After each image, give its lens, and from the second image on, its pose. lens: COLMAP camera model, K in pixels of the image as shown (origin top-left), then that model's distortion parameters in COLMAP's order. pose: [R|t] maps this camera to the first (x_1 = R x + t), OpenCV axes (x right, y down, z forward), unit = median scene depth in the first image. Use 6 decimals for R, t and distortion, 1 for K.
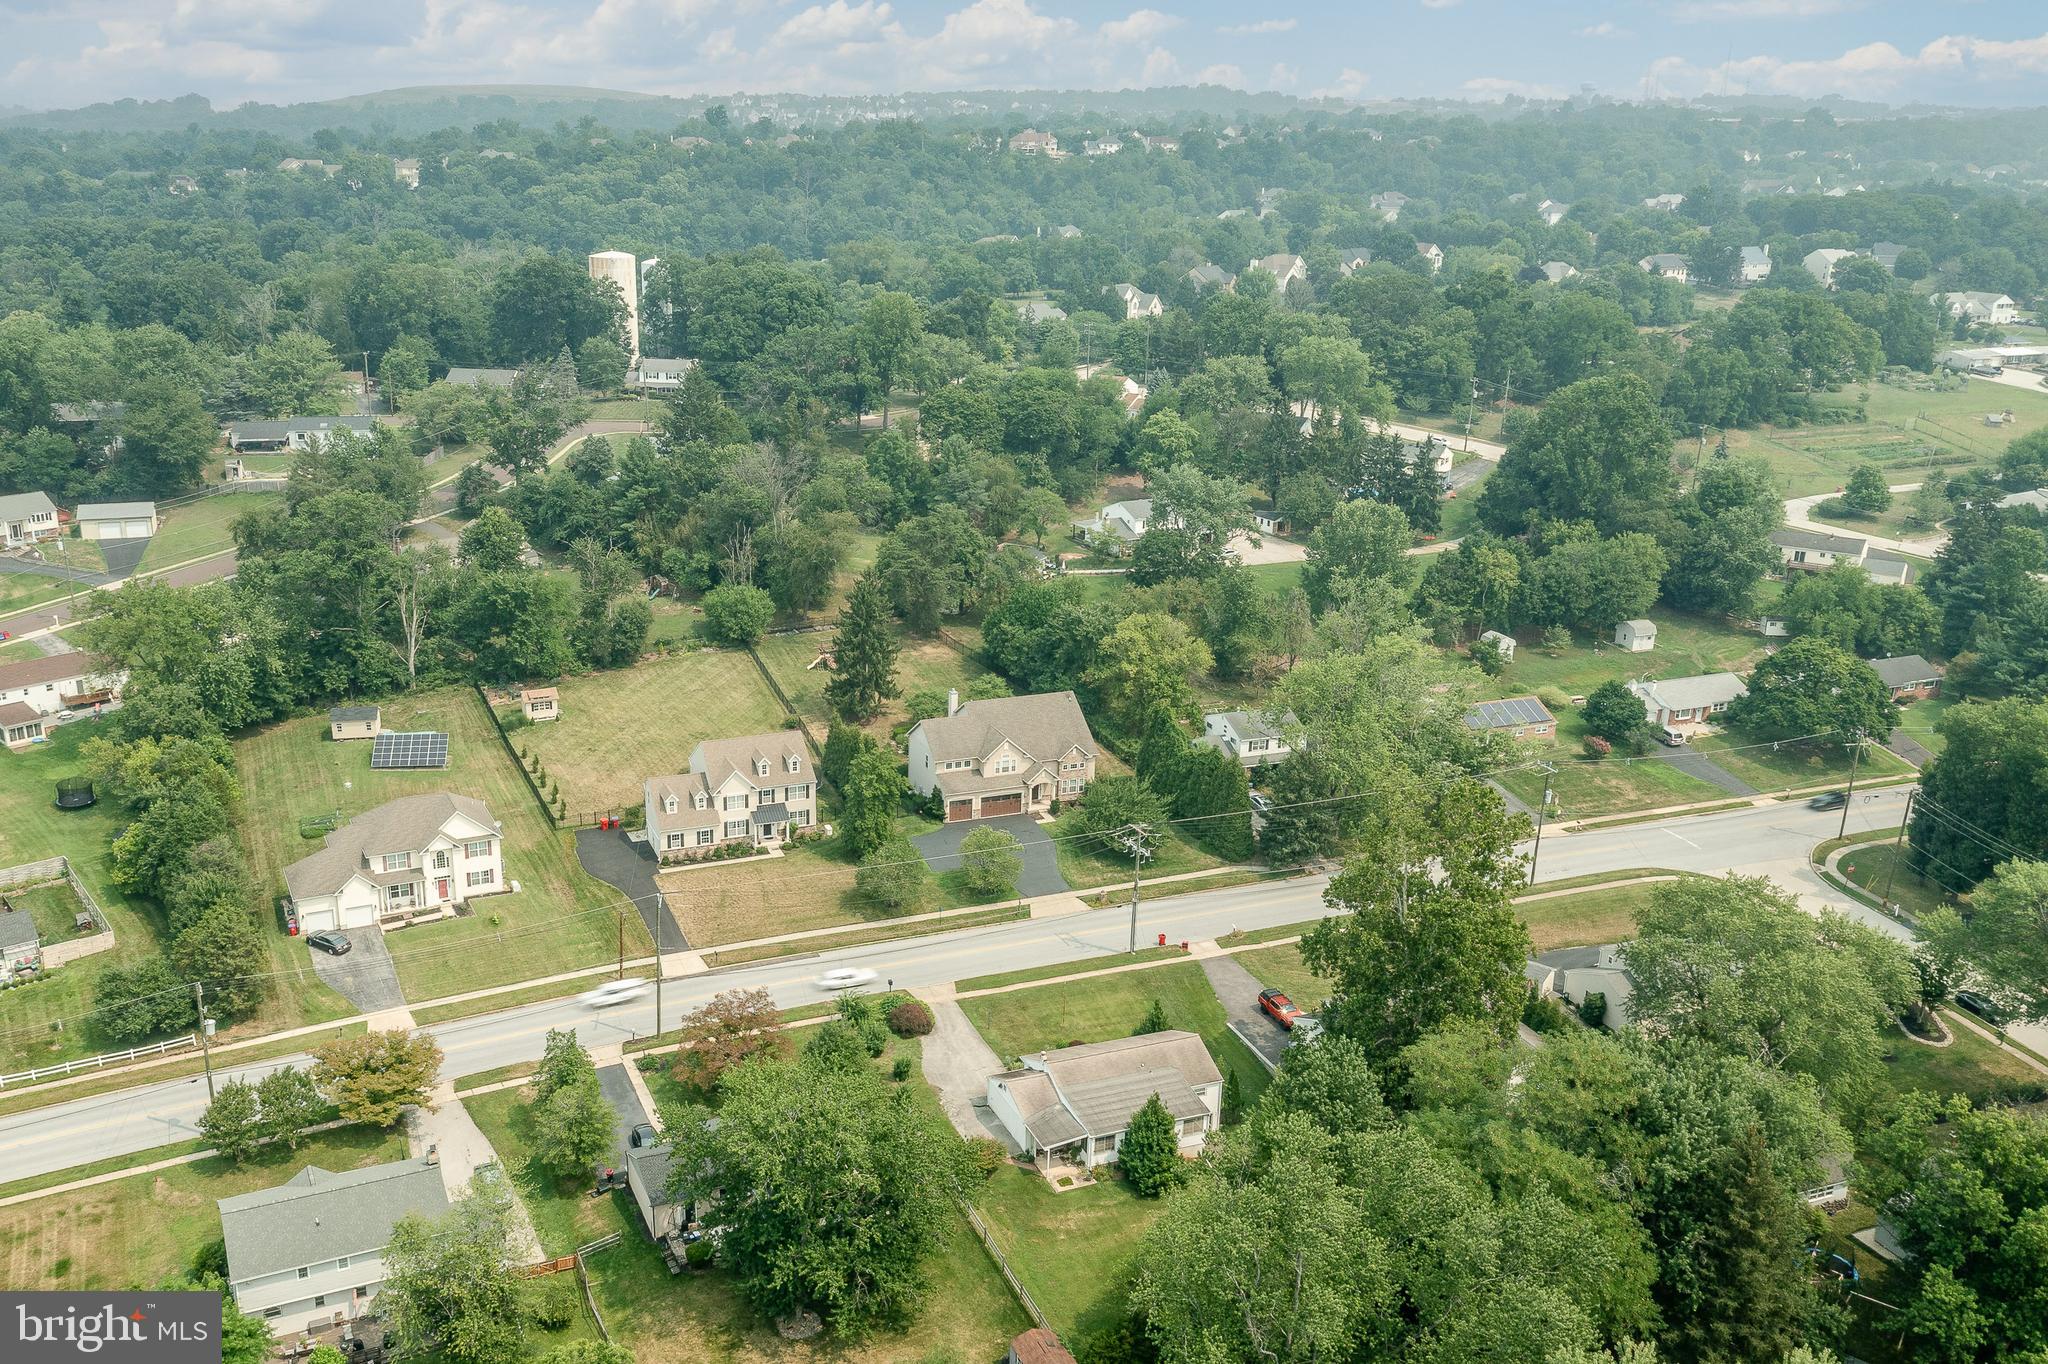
lens RADIAL K [[1796.4, 0, 975.7], [0, 1796.4, 750.0], [0, 0, 1]] dist [0.005719, 0.016106]
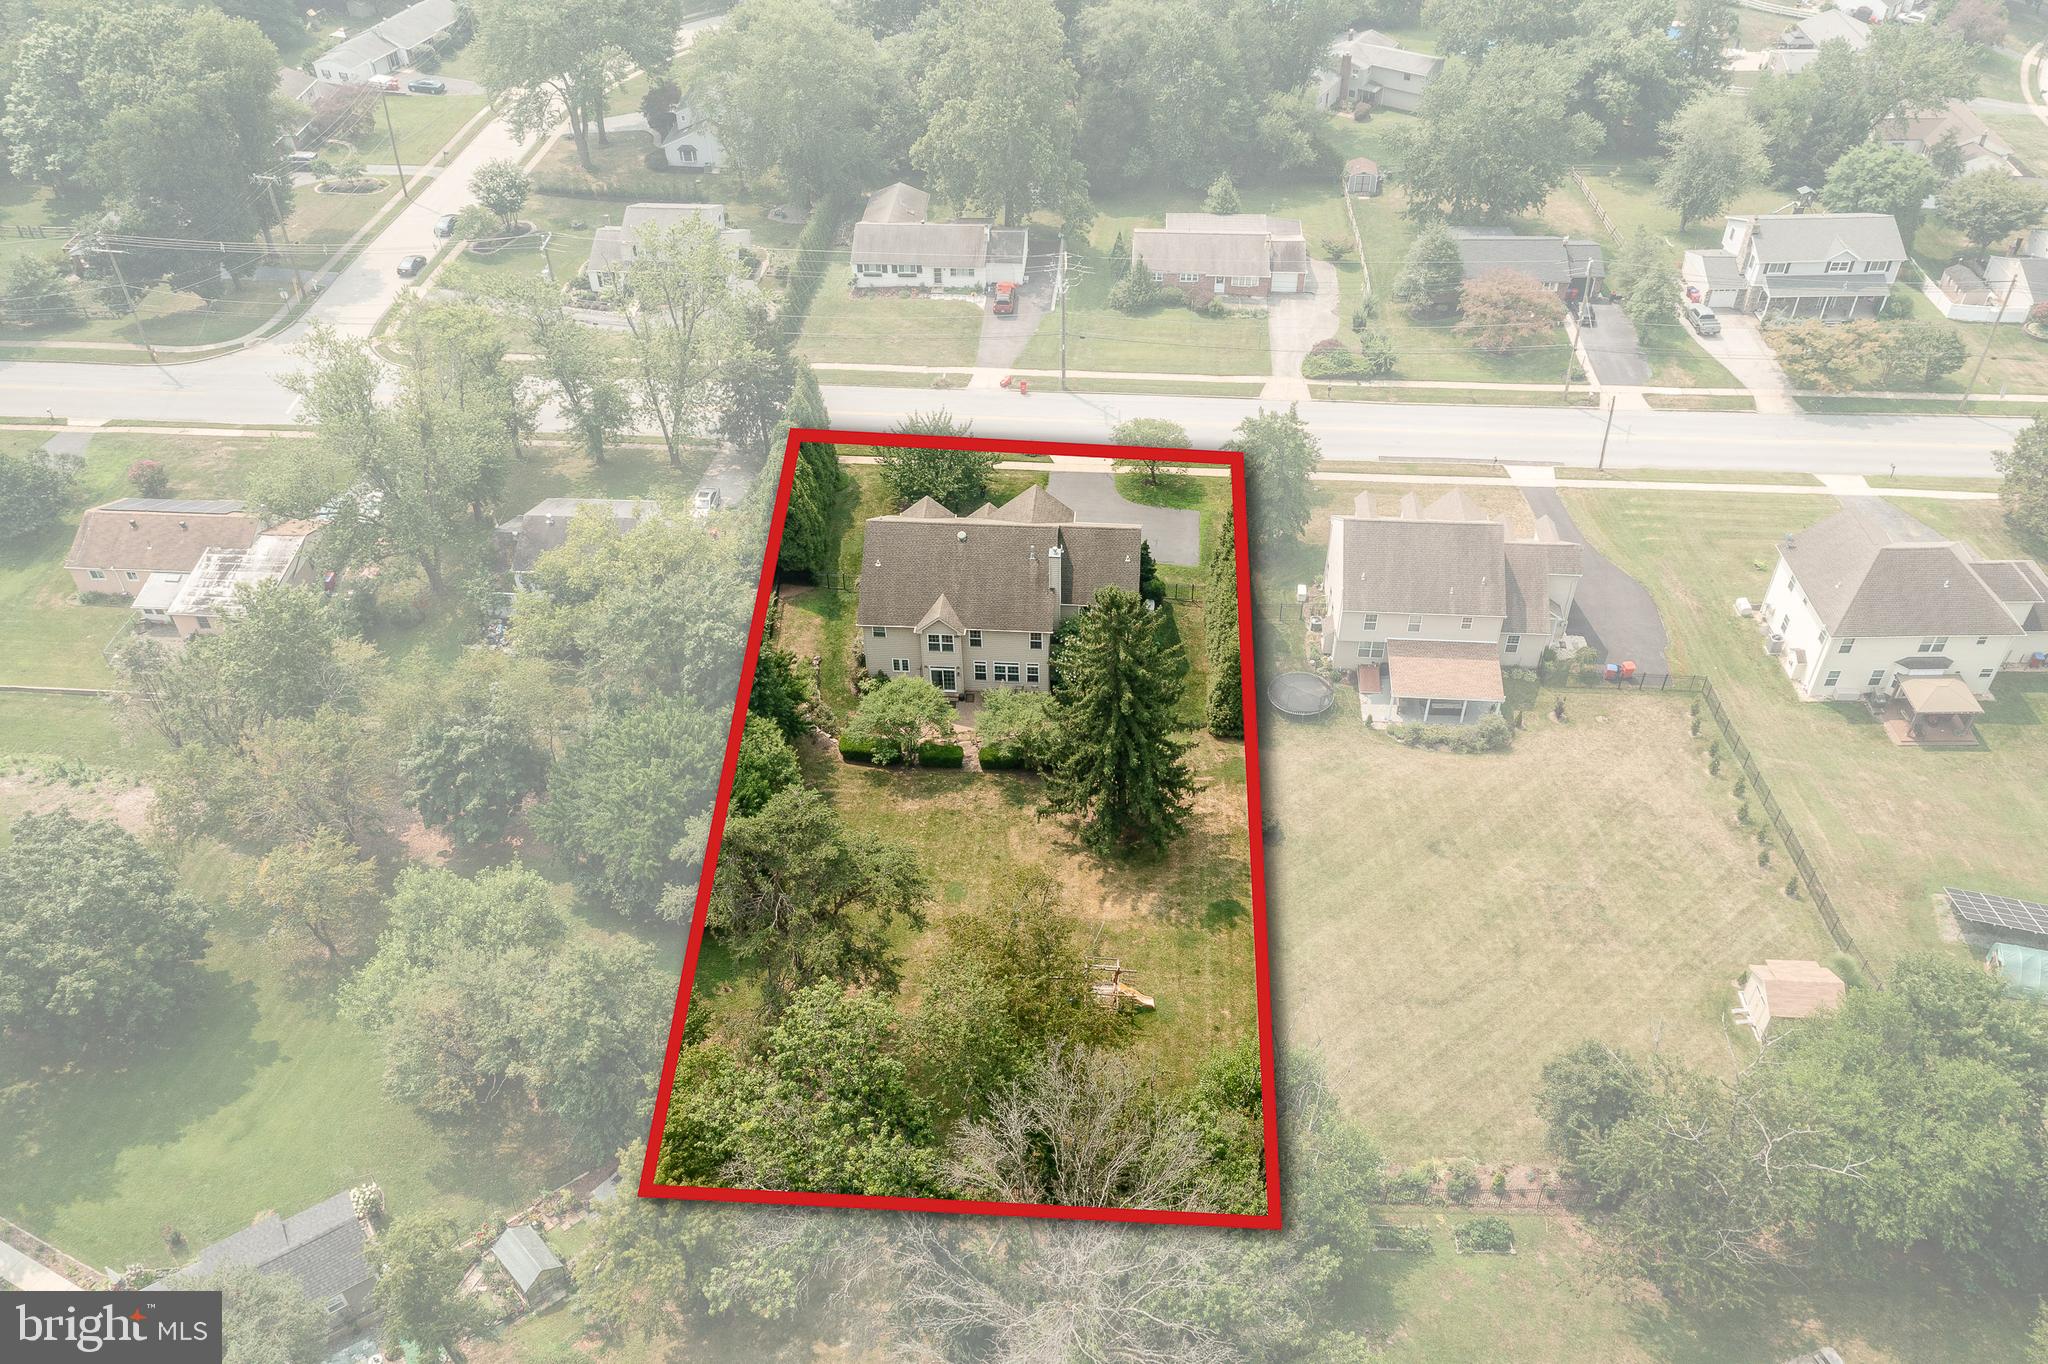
lens RADIAL K [[1626.4, 0, 1020.8], [0, 1626.4, 689.5], [0, 0, 1]] dist [0.001555, 0.018251]
pose [[-0.900248, -0.290634, 0.324169, -0.195207], [0.148387, 0.495170, 0.856030, -0.486944], [-0.409311, 0.818742, -0.402650, 1.302024]]
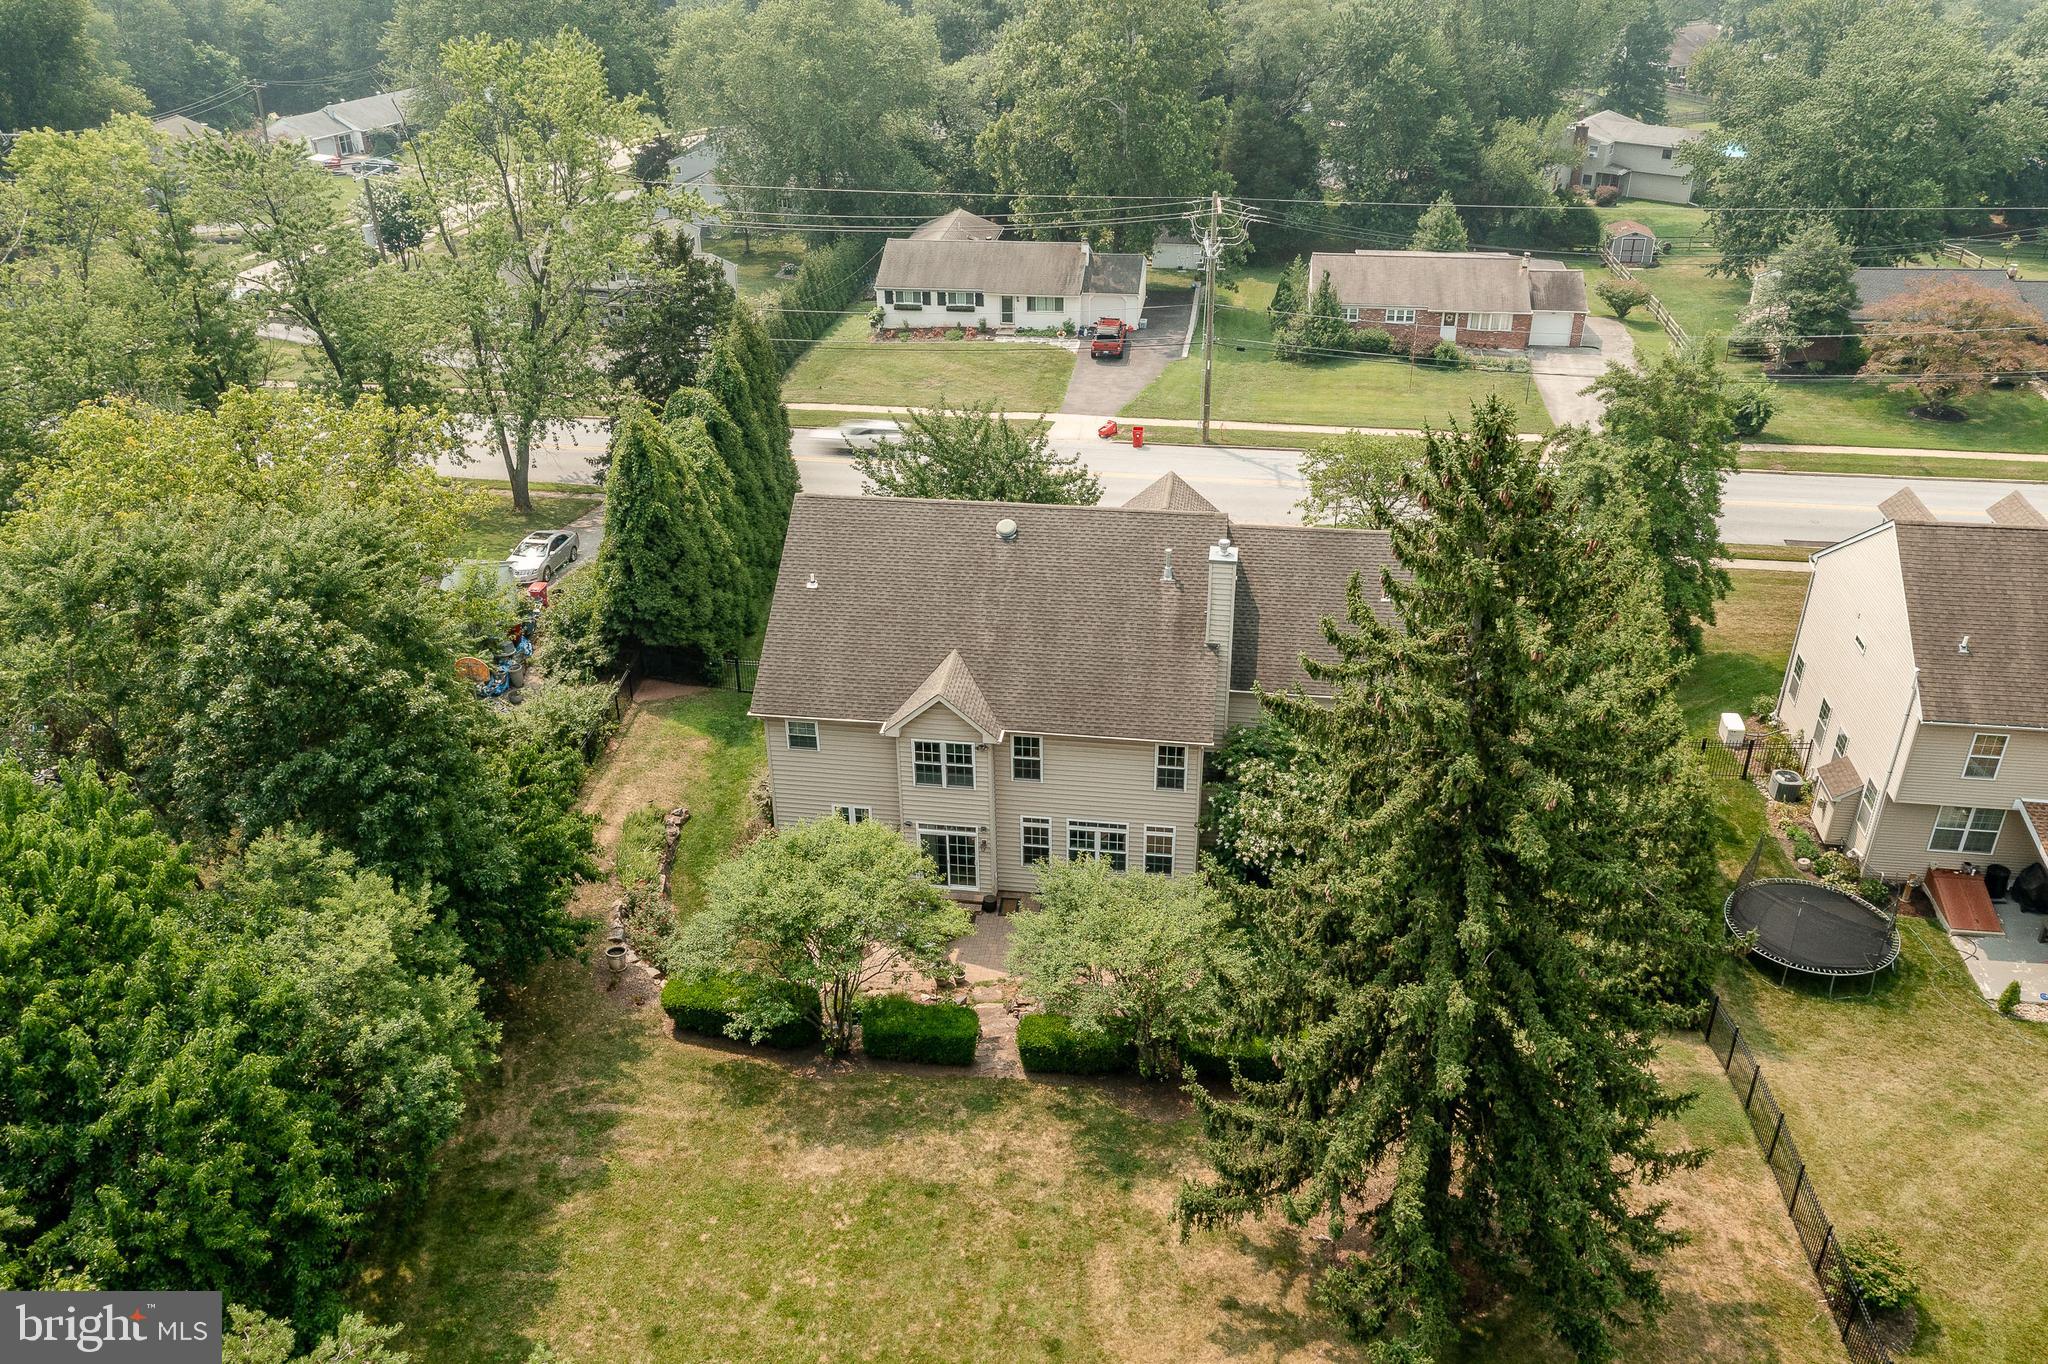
lens RADIAL K [[1626.4, 0, 1026.4], [0, 1626.4, 687.4], [0, 0, 1]] dist [0.001555, 0.018251]
pose [[-0.871304, -0.249316, 0.422695, -0.090585], [0.162902, 0.665556, 0.728353, -0.194022], [-0.462917, 0.703474, -0.539288, 1.187422]]
